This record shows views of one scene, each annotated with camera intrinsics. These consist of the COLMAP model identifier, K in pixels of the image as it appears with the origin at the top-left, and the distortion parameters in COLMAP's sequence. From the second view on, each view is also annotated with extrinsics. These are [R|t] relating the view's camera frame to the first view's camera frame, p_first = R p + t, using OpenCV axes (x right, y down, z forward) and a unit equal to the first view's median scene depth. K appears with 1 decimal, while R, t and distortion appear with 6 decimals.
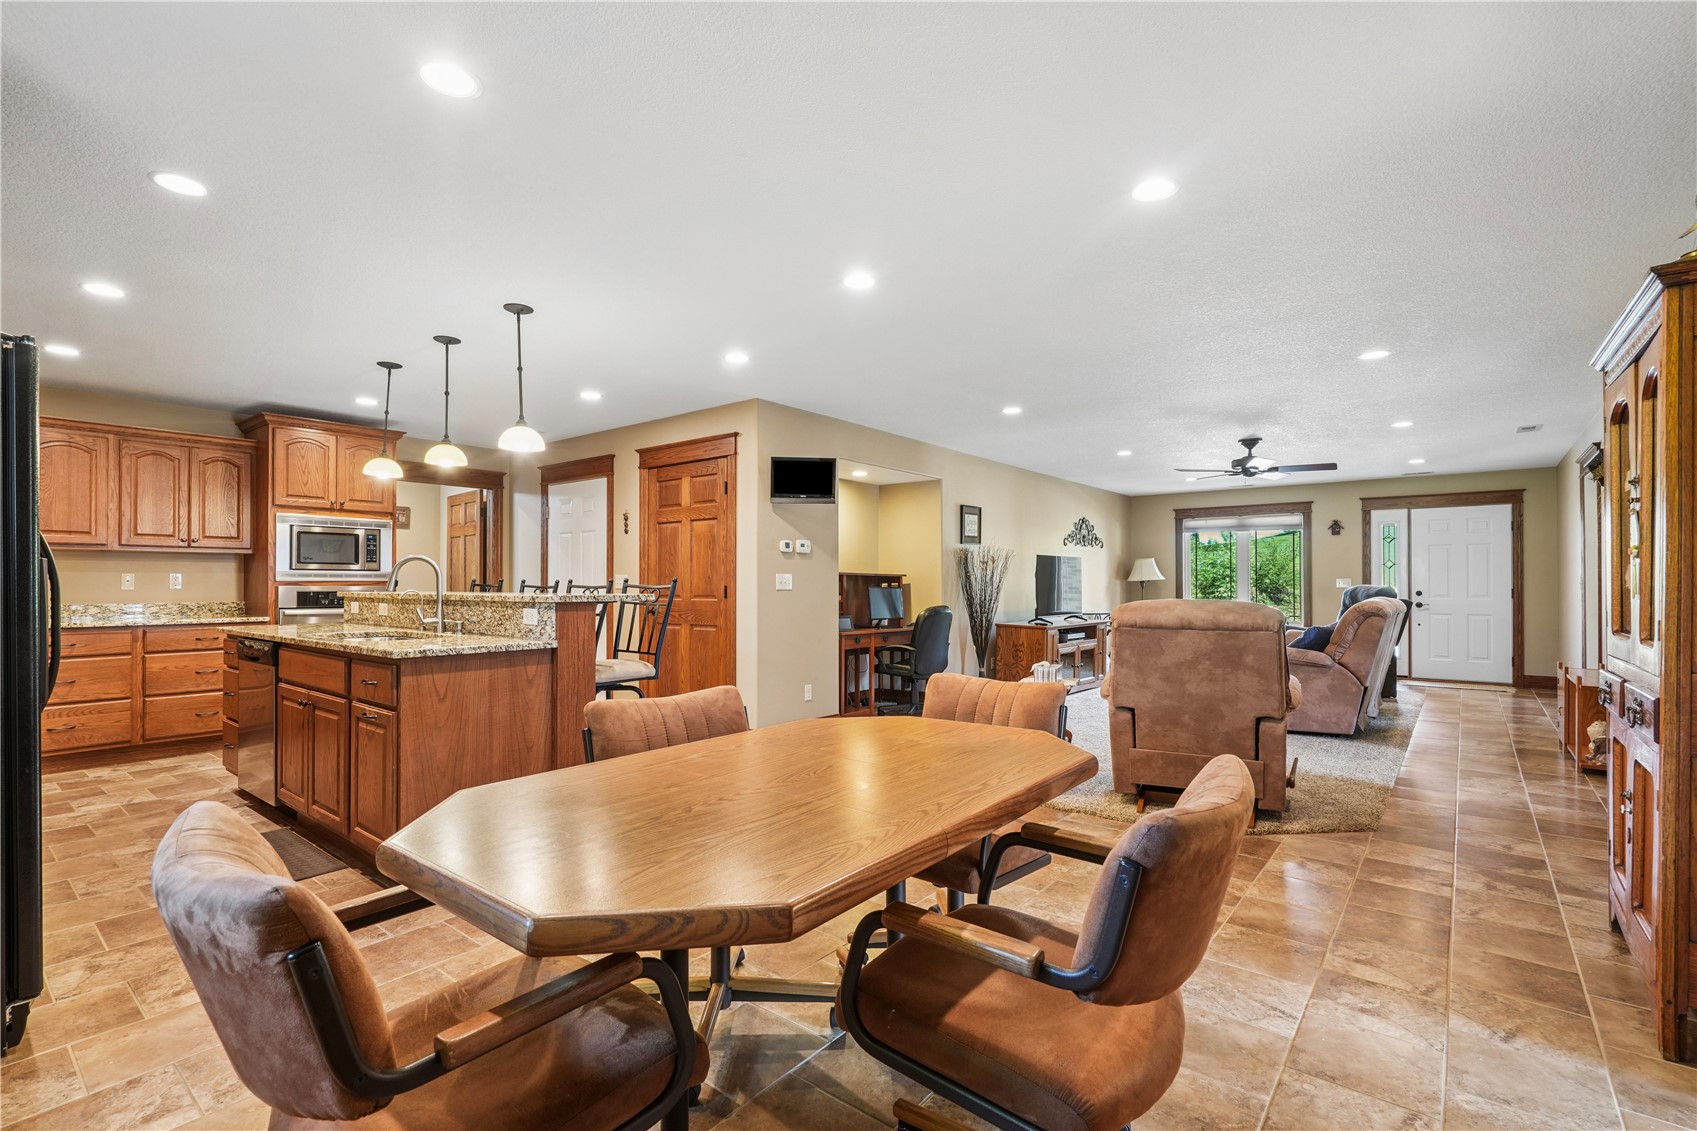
lens RADIAL K [[771.3, 0, 846.0], [0, 771.3, 574.0], [0, 0, 1]] dist [-0.008129, 0.004348]
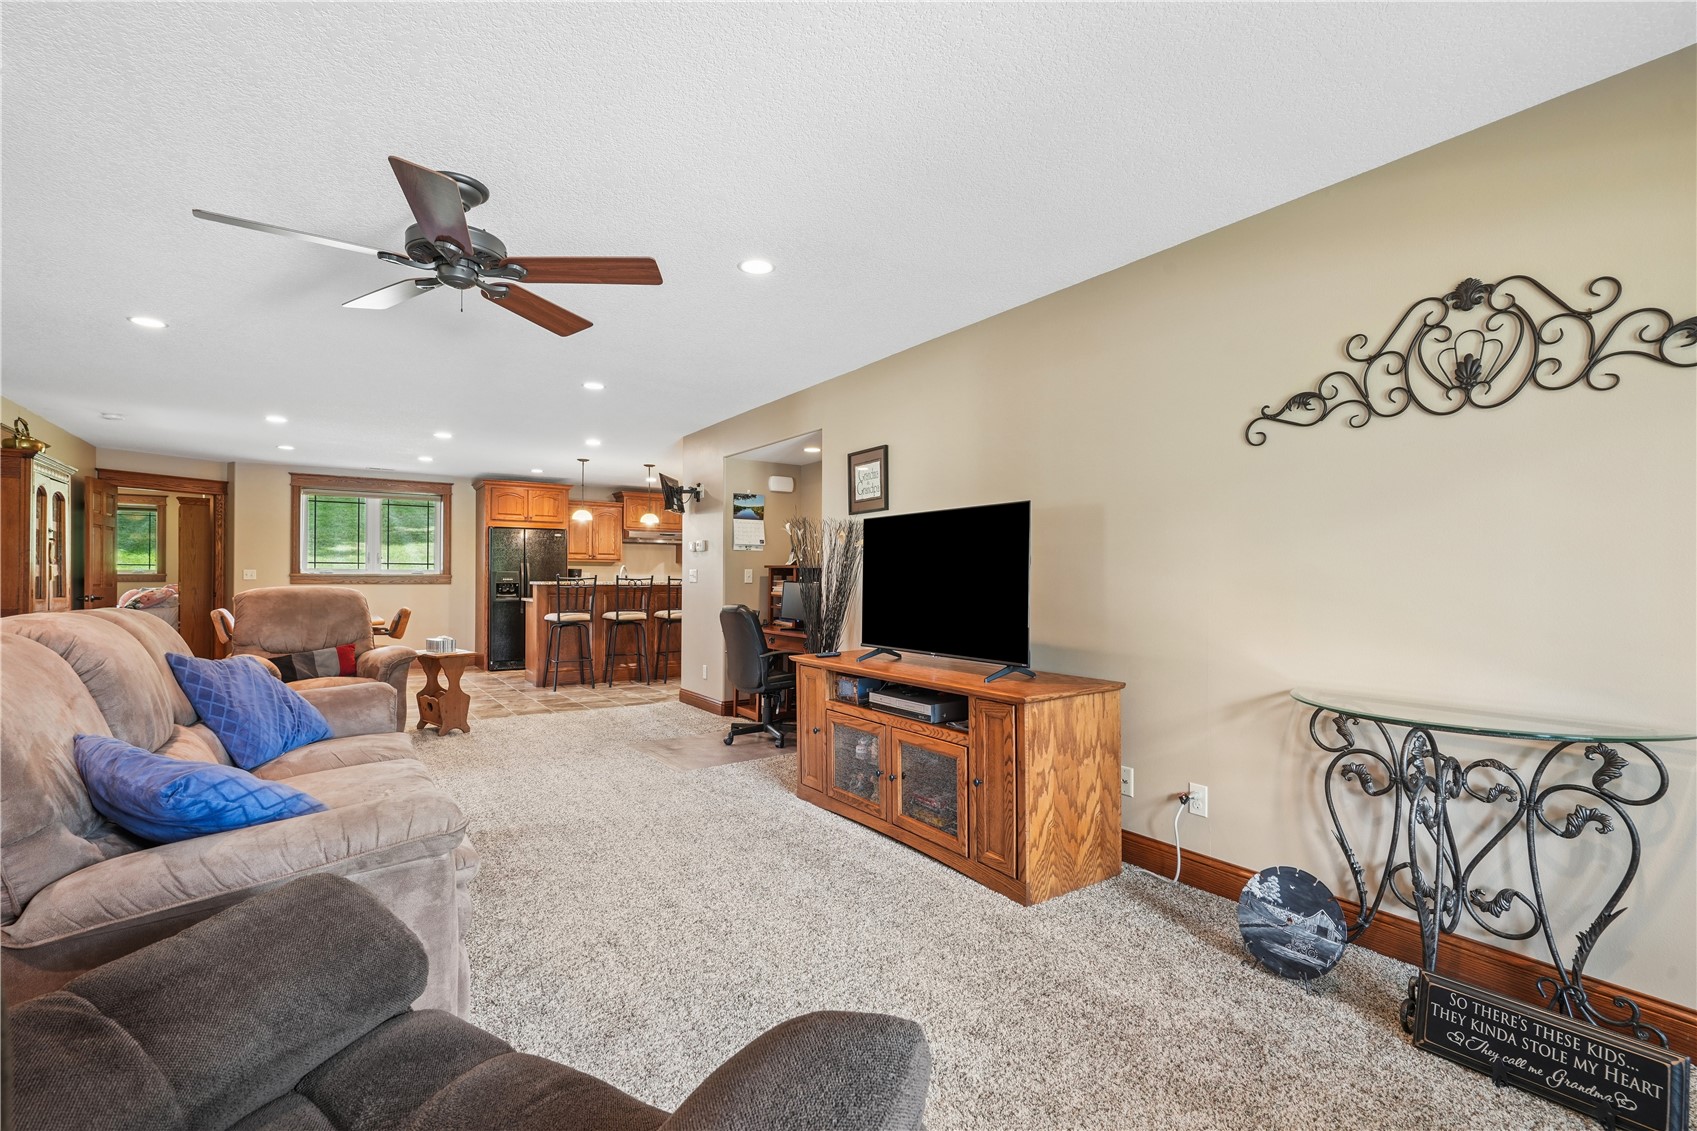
lens RADIAL K [[771.3, 0, 857.0], [0, 771.3, 564.5], [0, 0, 1]] dist [-0.008129, 0.004348]
pose [[-0.287961, -0.017055, -0.957490, 0.993808], [0.010448, 0.999726, -0.020949, 0.019865], [0.957585, -0.016036, -0.287704, 1.554489]]
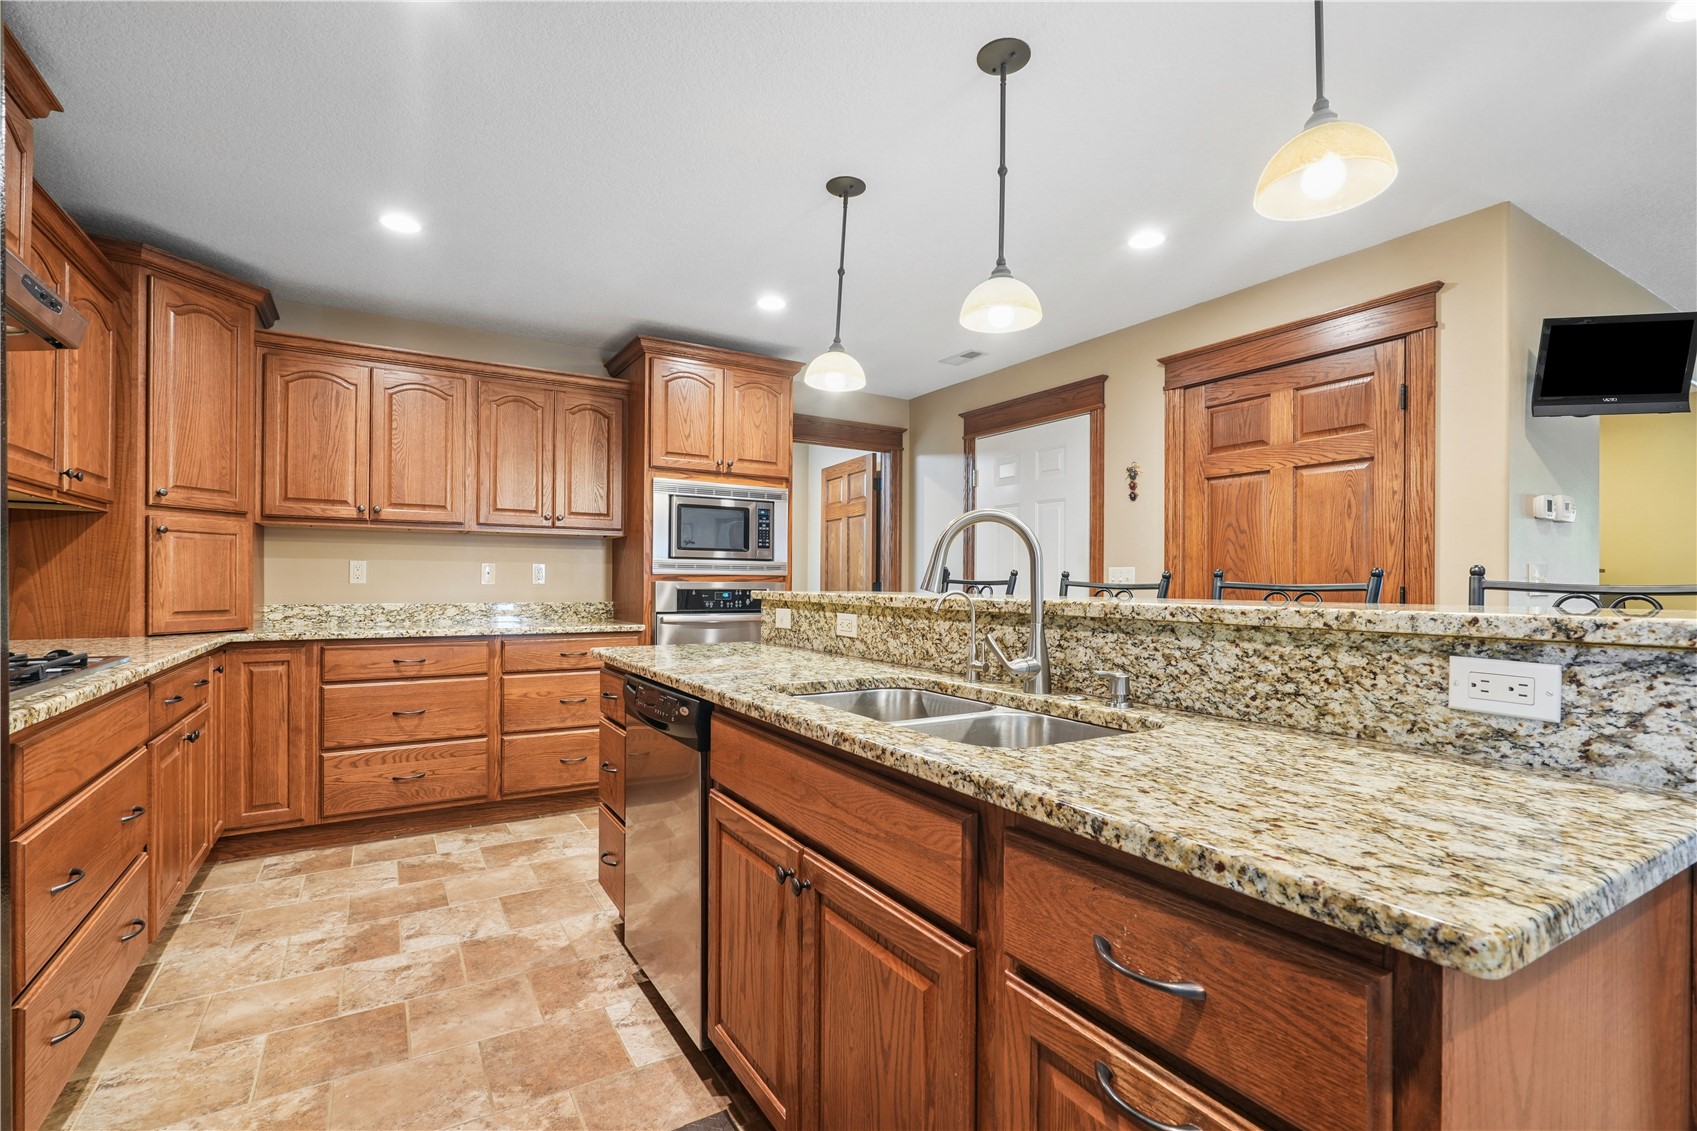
lens RADIAL K [[771.3, 0, 837.2], [0, 771.3, 579.2], [0, 0, 1]] dist [-0.008129, 0.004348]
pose [[0.937670, 0.006541, -0.347465, -0.319916], [-0.004354, 0.999966, 0.007074, 0.007672], [0.347499, -0.005120, 0.937666, 0.374891]]
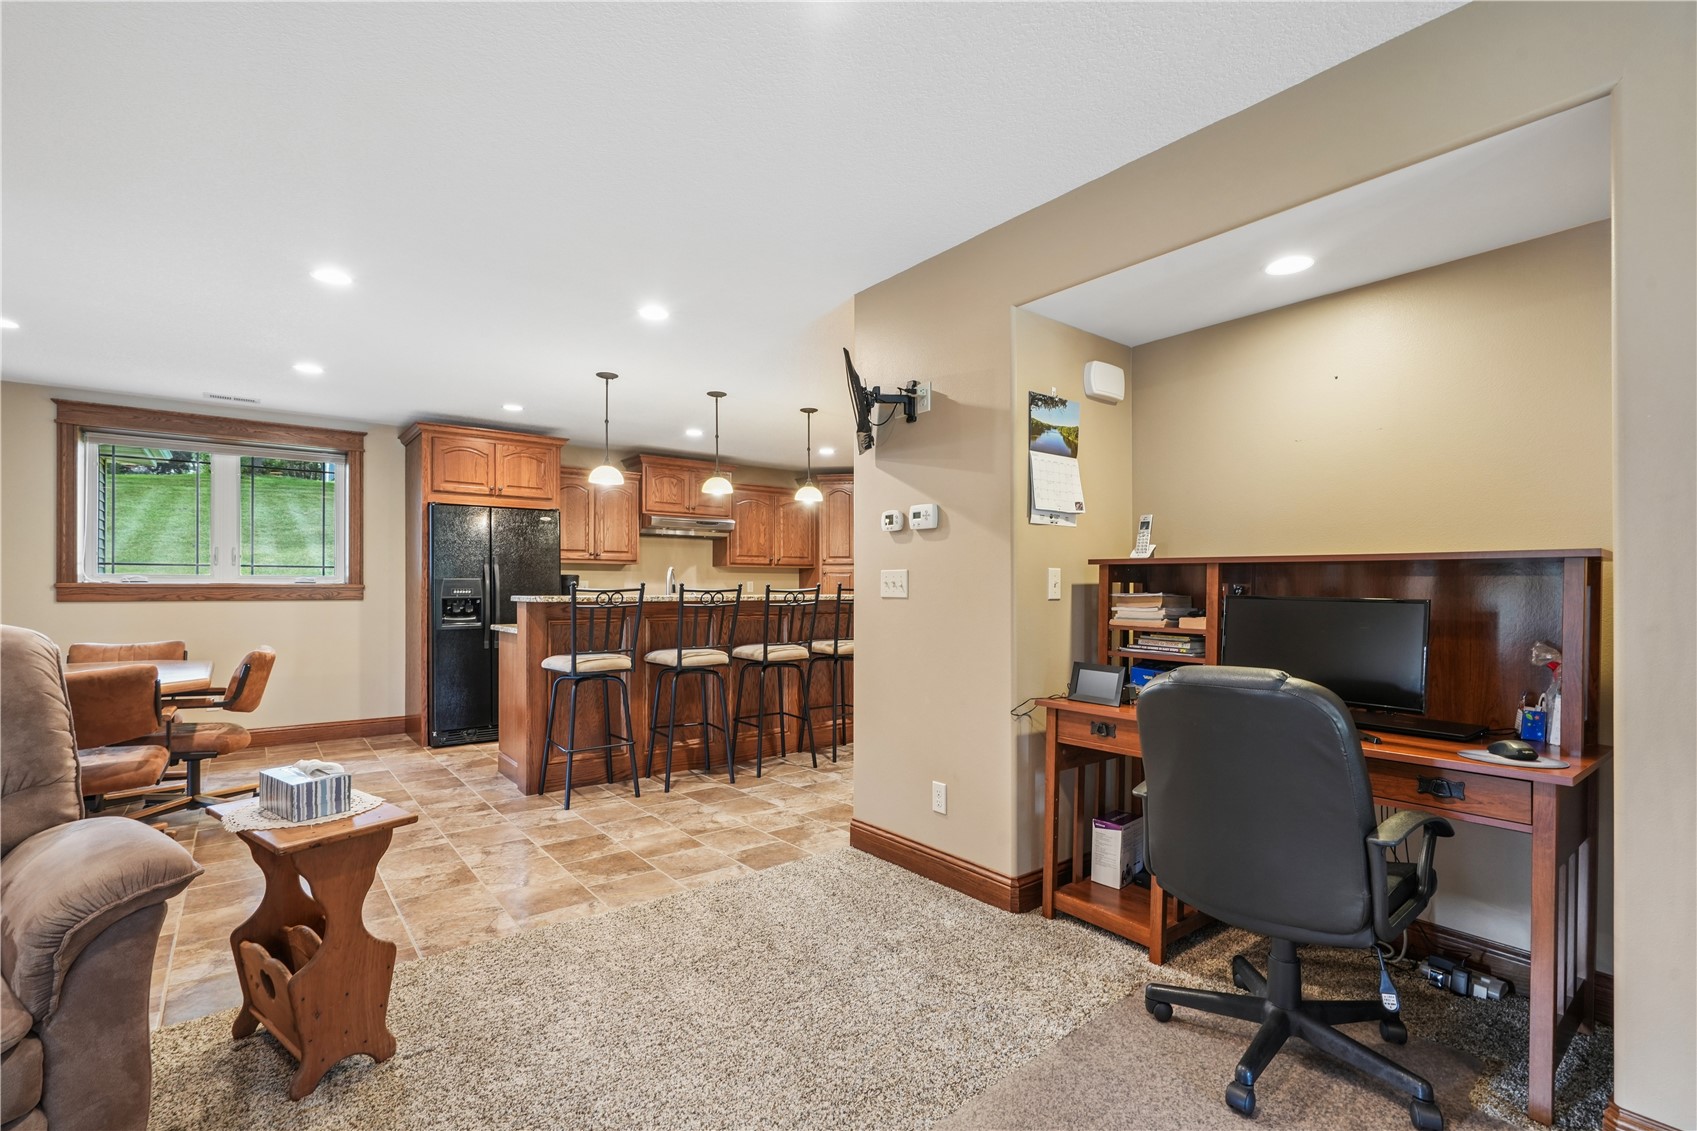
lens RADIAL K [[771.3, 0, 853.5], [0, 771.3, 581.8], [0, 0, 1]] dist [-0.008129, 0.004348]
pose [[-0.219322, -0.008556, -0.975615, 0.470839], [0.013421, 0.999840, -0.011786, 0.014588], [0.975560, -0.015679, -0.219172, 1.059532]]
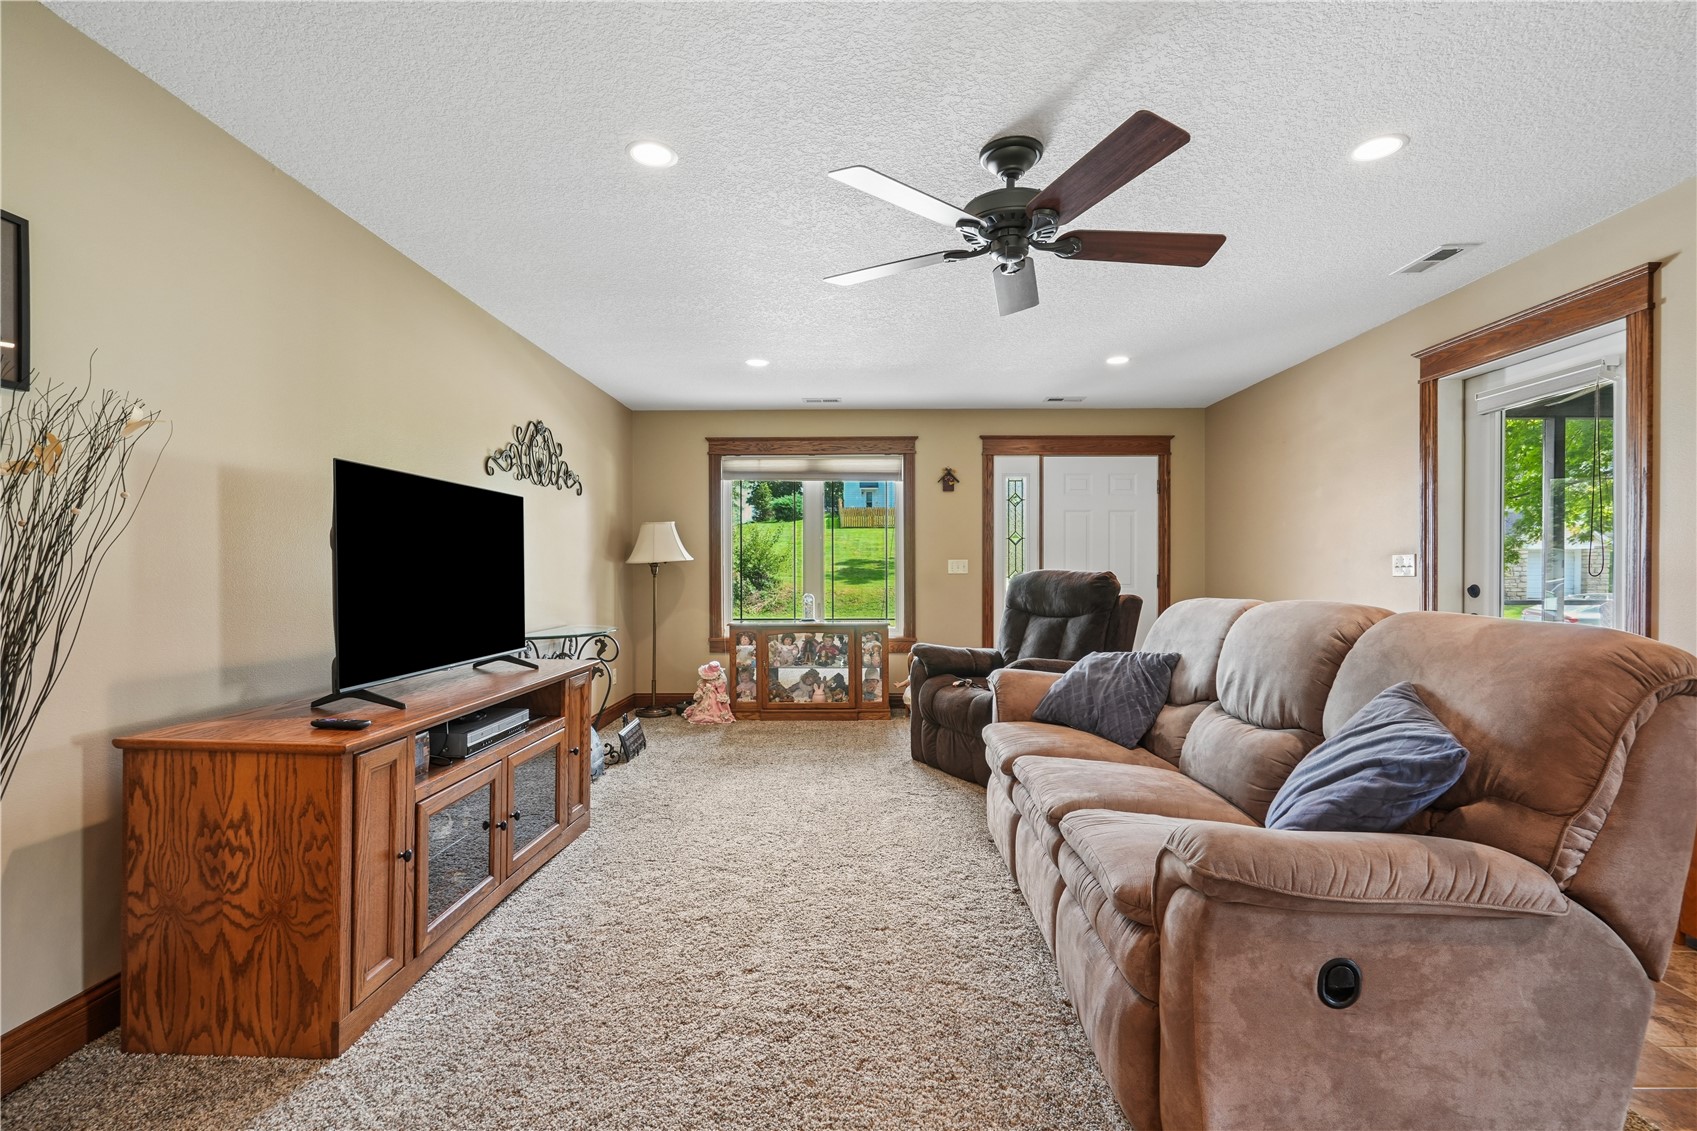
lens RADIAL K [[771.3, 0, 857.0], [0, 771.3, 572.2], [0, 0, 1]] dist [-0.008129, 0.004348]
pose [[0.786590, -0.004490, 0.617460, 0.306932], [-0.006013, 0.999870, 0.014930, 0.012401], [-0.617447, -0.015457, 0.786461, 0.921169]]
